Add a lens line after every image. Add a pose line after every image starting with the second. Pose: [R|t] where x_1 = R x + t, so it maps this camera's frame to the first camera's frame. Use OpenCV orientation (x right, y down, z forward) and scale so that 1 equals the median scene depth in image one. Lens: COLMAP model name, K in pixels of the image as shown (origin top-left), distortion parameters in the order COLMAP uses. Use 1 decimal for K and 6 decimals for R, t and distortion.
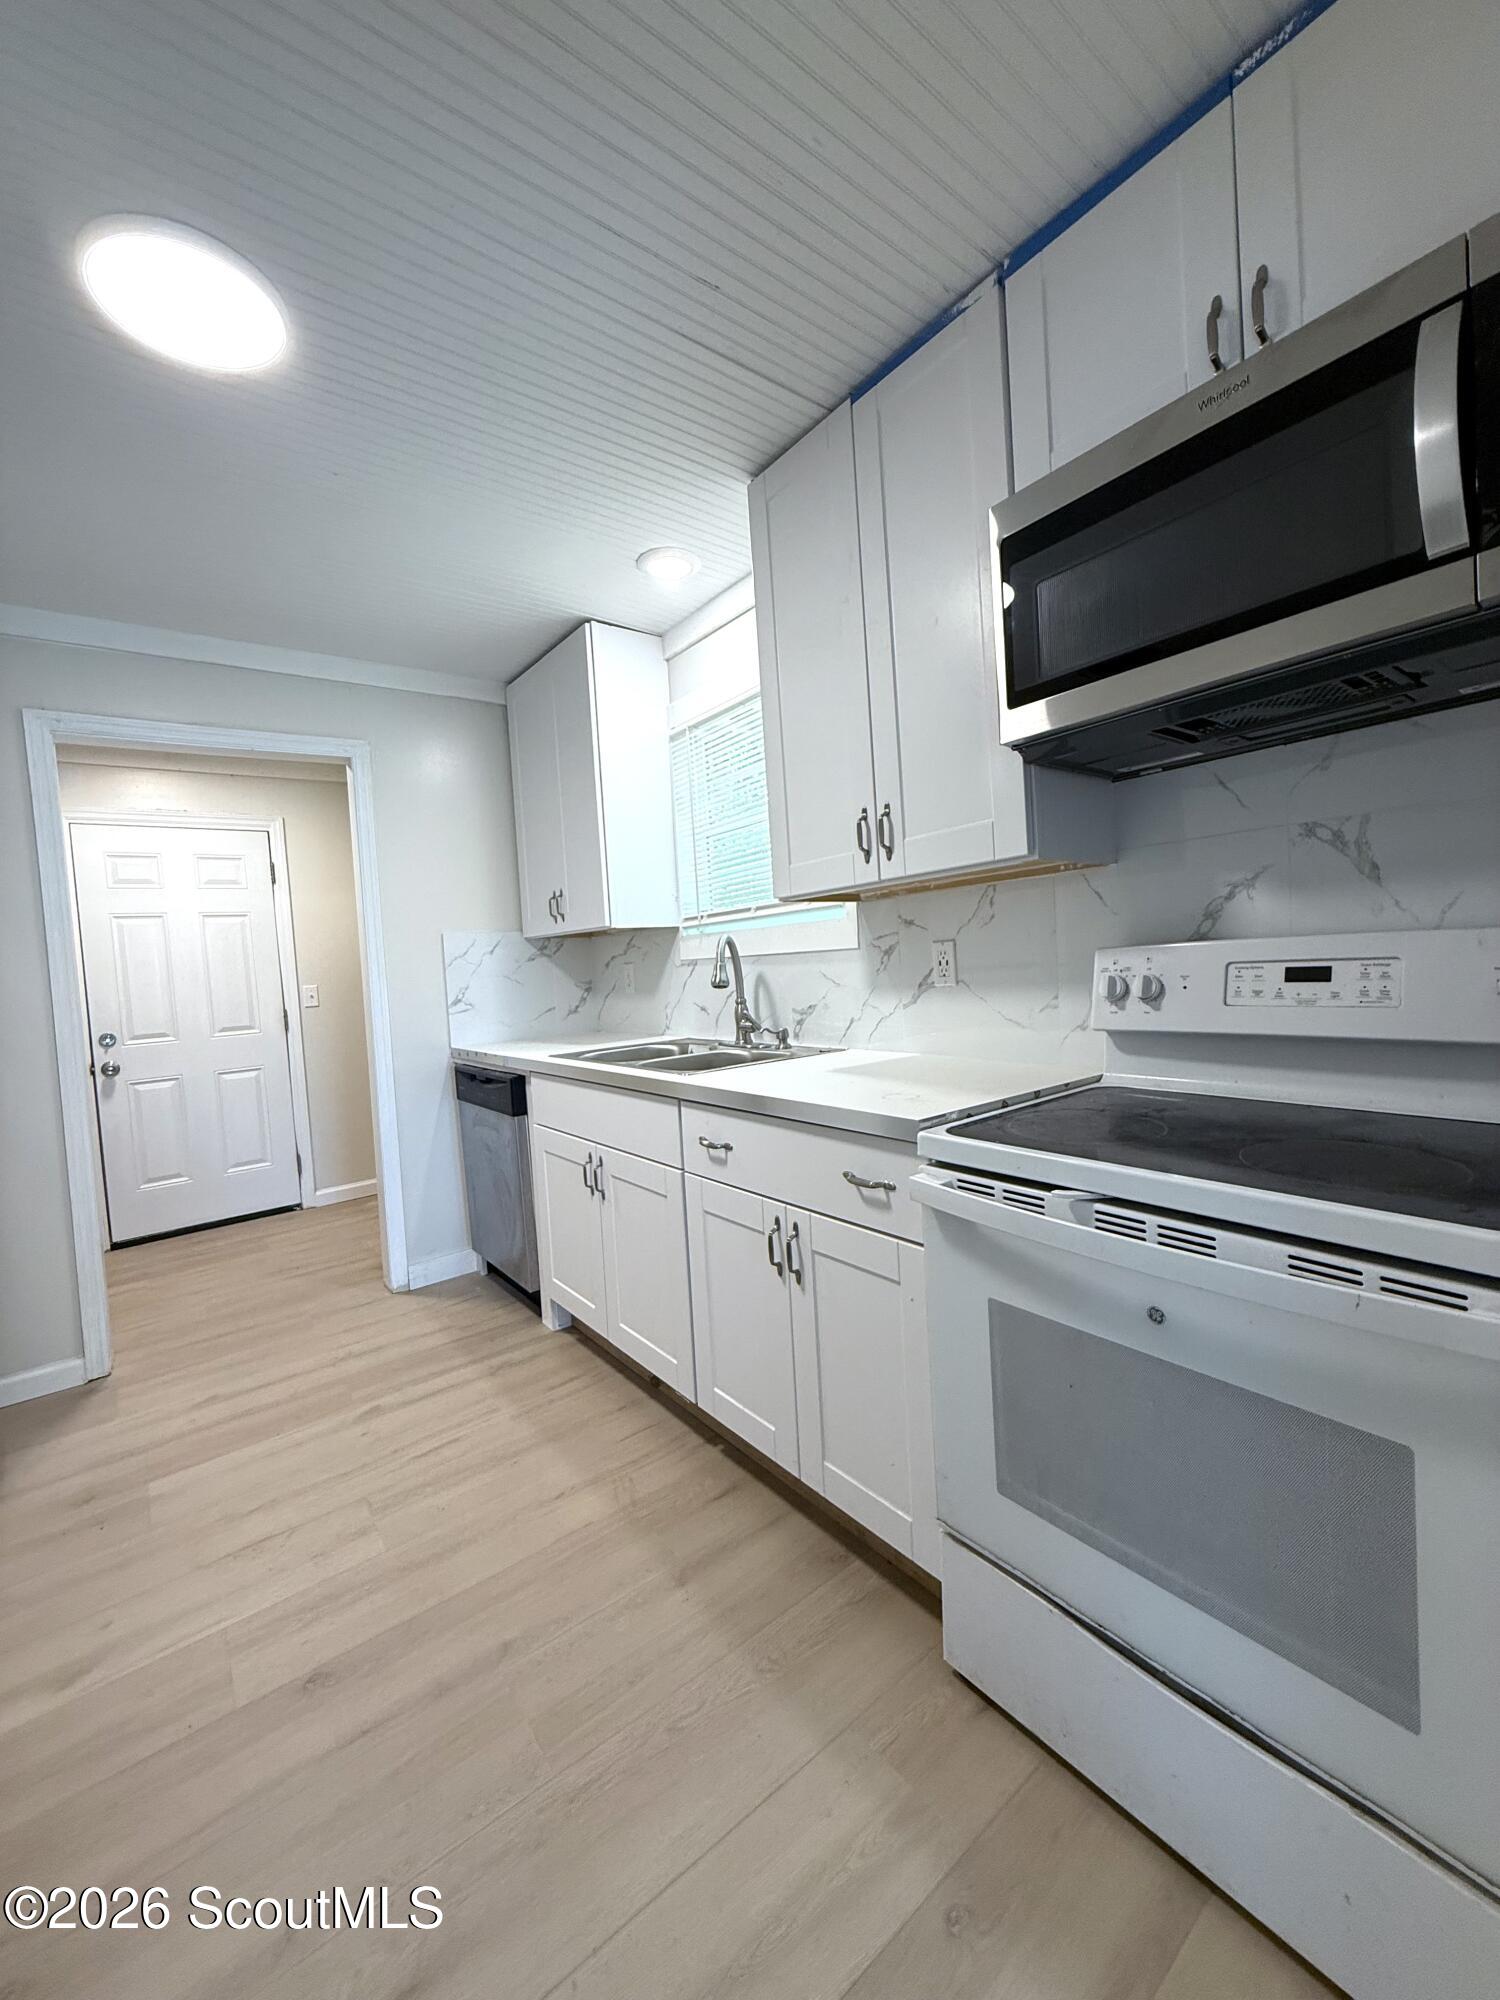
lens RADIAL K [[801.4, 0, 754.8], [0, 801.4, 996.5], [0, 0, 1]] dist [0.000587, -0.000528]
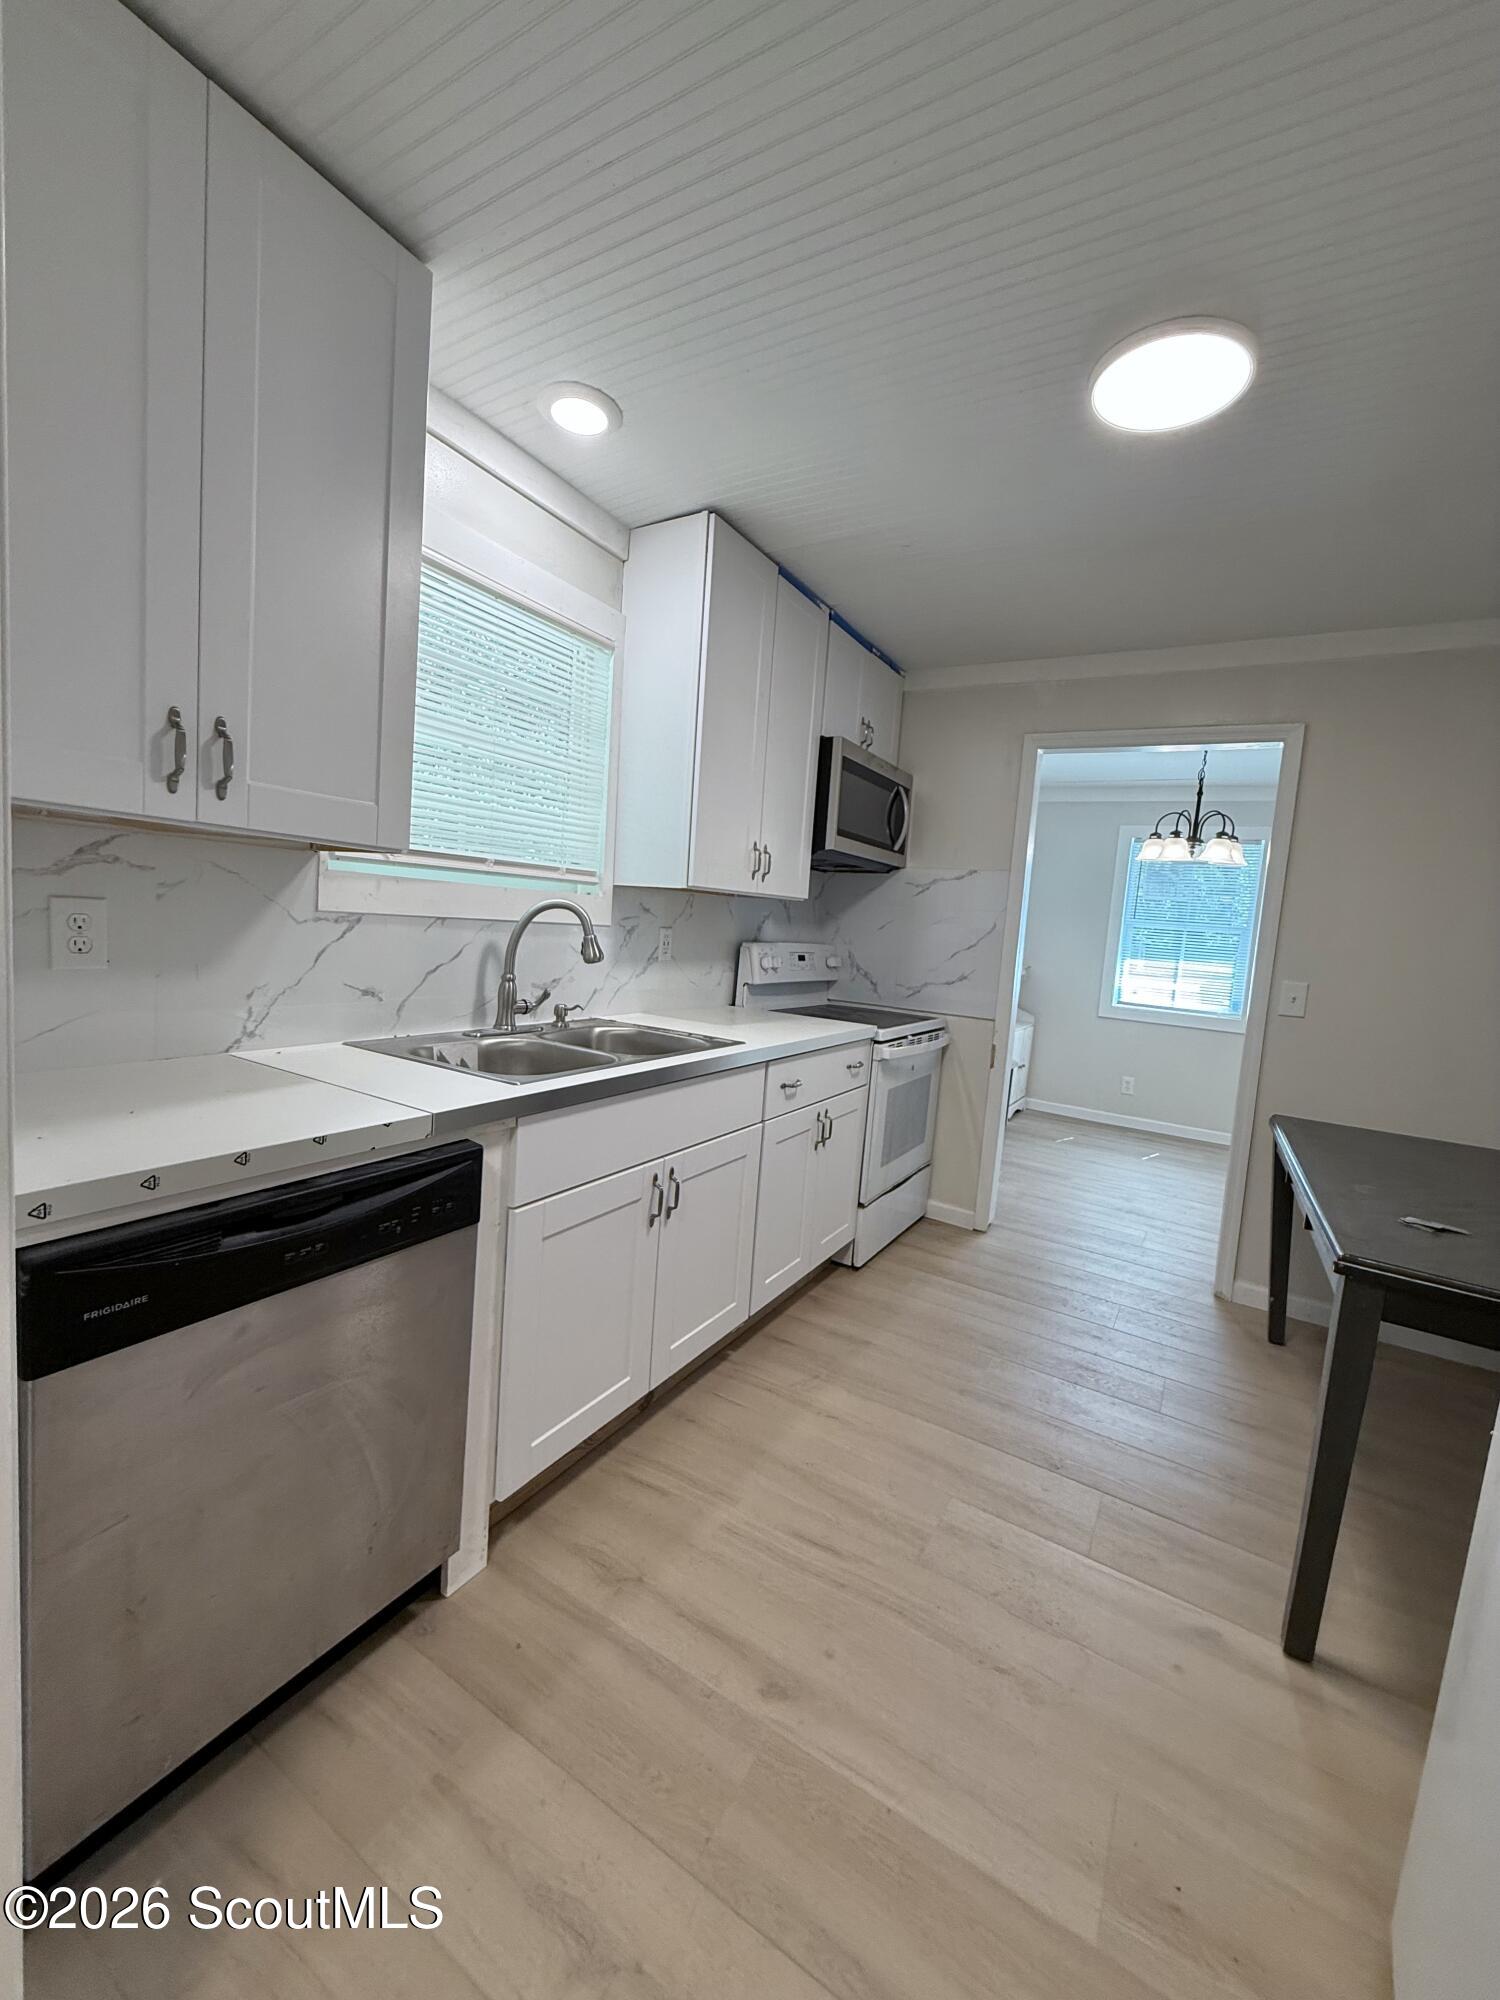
lens RADIAL K [[801.4, 0, 754.2], [0, 801.4, 992.4], [0, 0, 1]] dist [0.000587, -0.000528]
pose [[-0.366565, -0.053052, 0.928879, -1.092659], [-0.014099, 0.998575, 0.051469, -0.030474], [-0.930286, 0.005770, -0.366791, 1.350634]]
